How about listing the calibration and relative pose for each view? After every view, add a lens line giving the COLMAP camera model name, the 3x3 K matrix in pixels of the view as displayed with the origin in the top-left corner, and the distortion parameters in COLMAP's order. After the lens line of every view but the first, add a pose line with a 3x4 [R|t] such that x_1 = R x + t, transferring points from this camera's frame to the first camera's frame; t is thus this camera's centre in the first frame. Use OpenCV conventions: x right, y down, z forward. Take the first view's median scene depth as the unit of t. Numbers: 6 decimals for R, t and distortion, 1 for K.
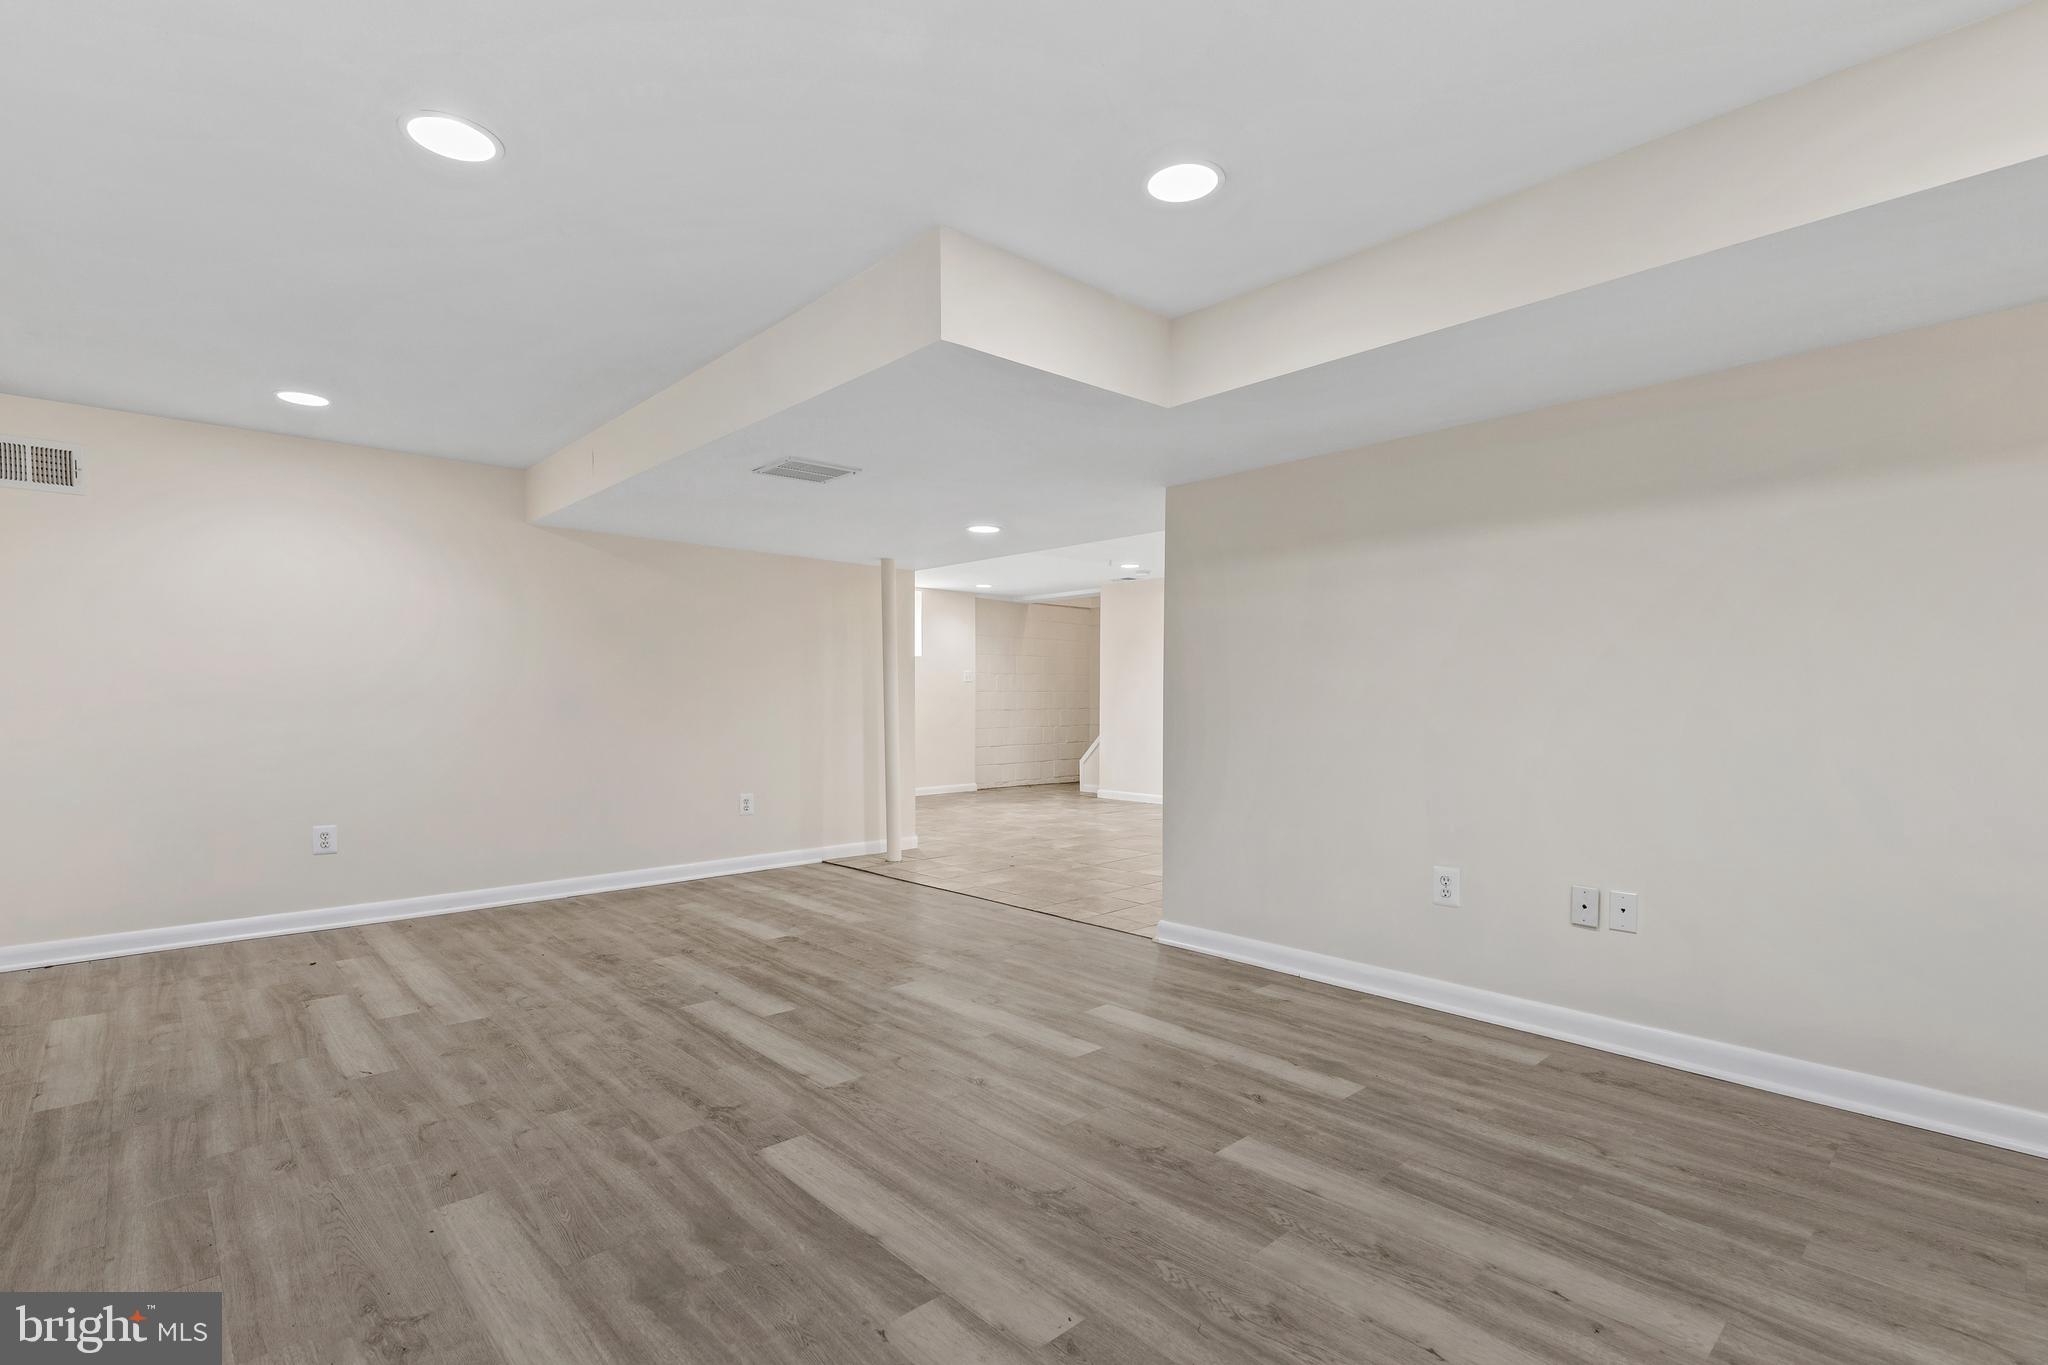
lens RADIAL K [[921.2, 0, 1020.4], [0, 921.2, 690.1], [0, 0, 1]] dist [0.008263, -0.001490]
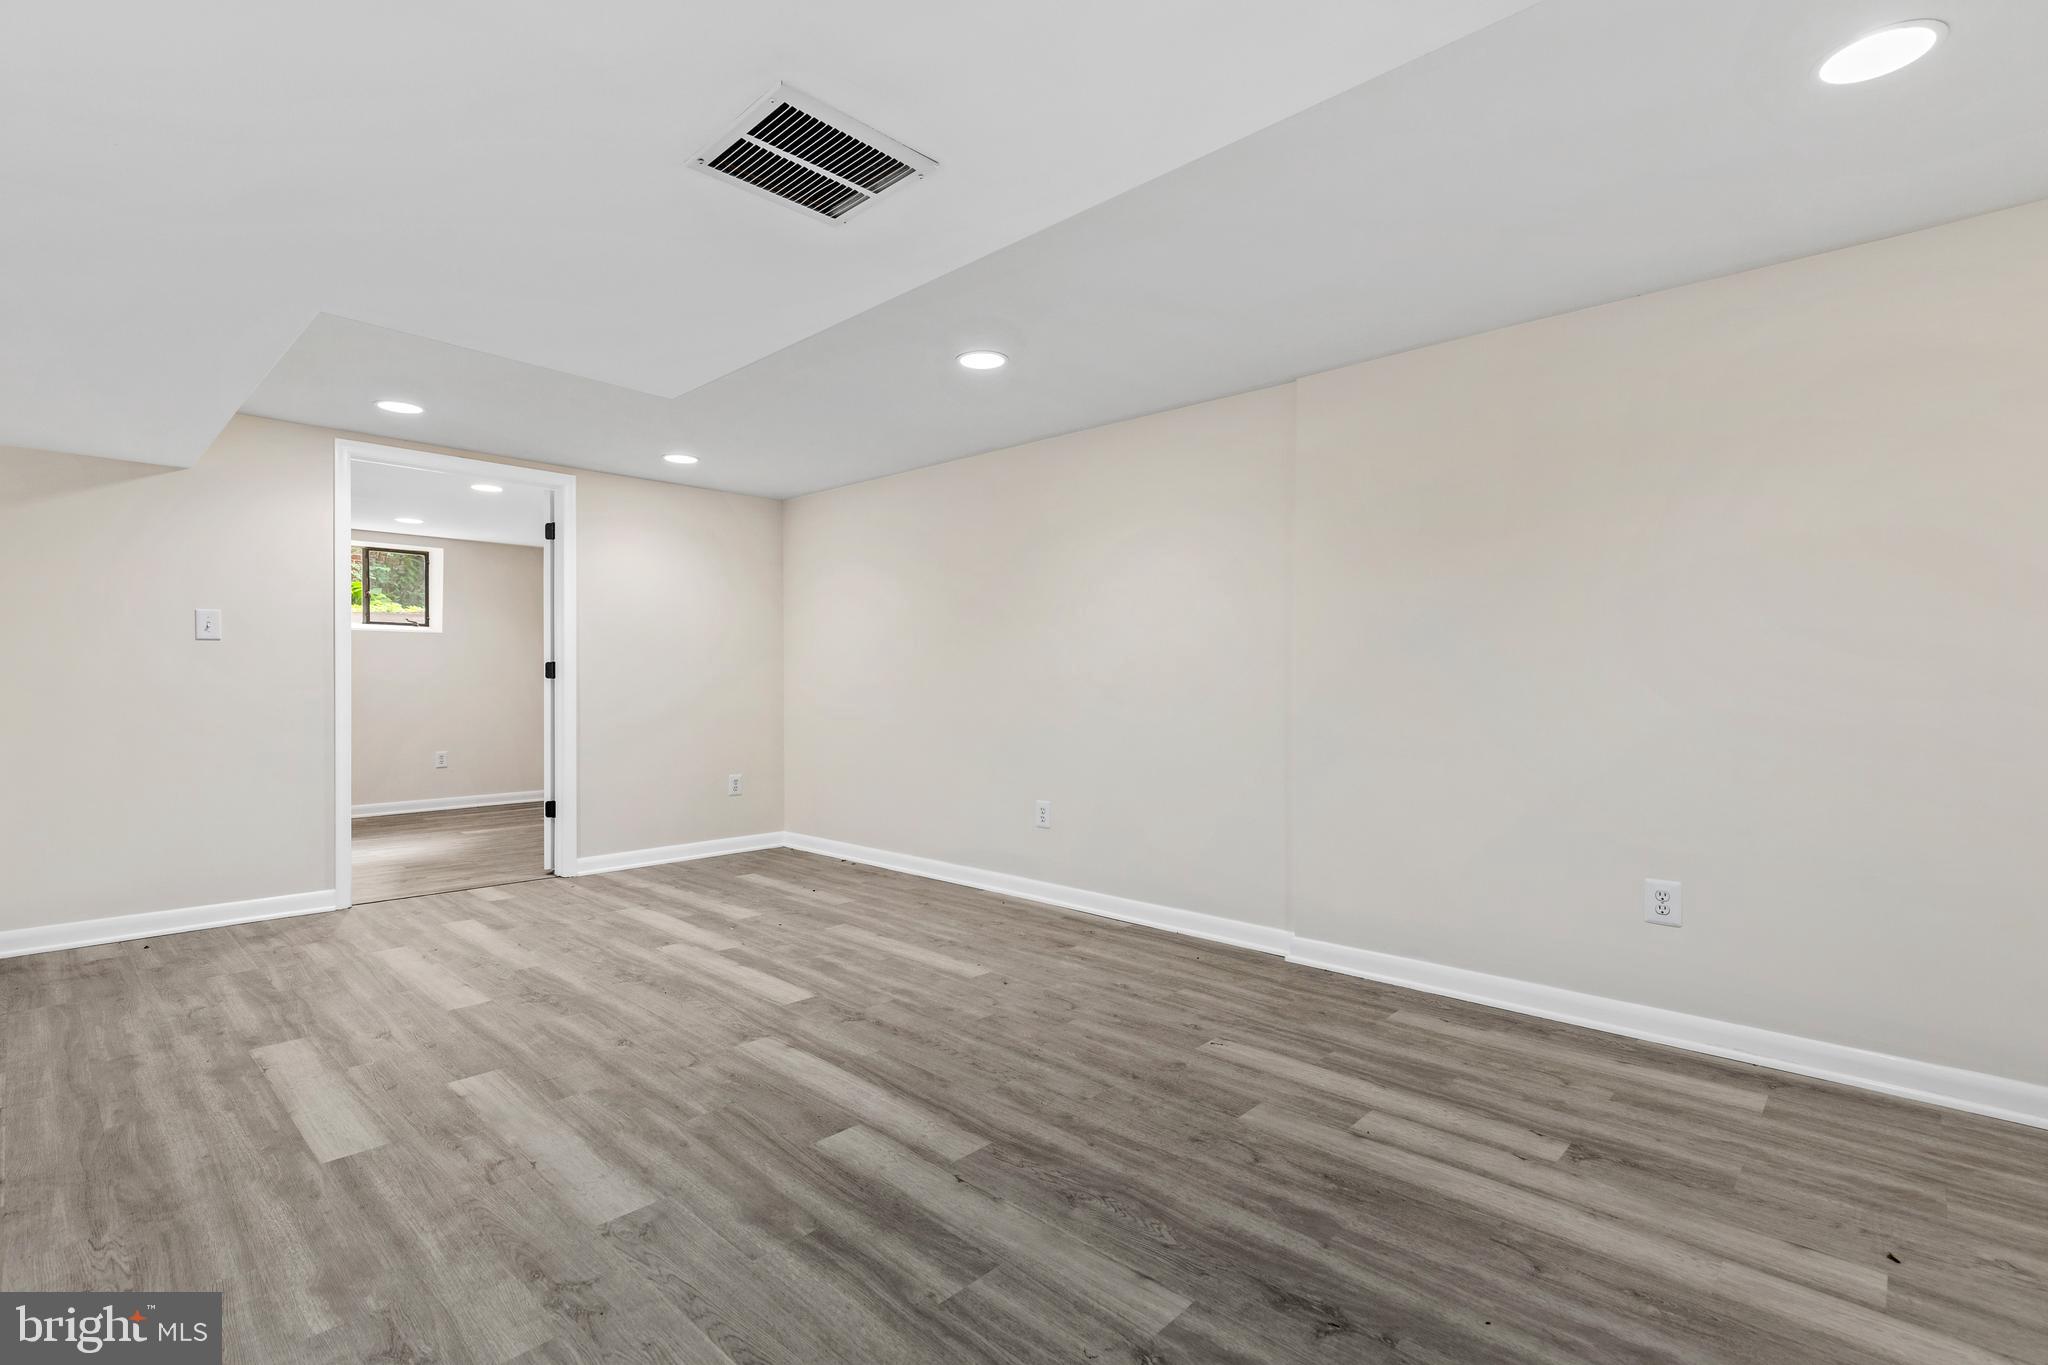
lens RADIAL K [[921.2, 0, 1026.8], [0, 921.2, 685.5], [0, 0, 1]] dist [0.008263, -0.001490]
pose [[-0.997374, -0.001733, -0.072407, -0.401030], [-0.001145, 0.999966, -0.008164, 0.017165], [0.072418, -0.008059, -0.997342, 1.949537]]
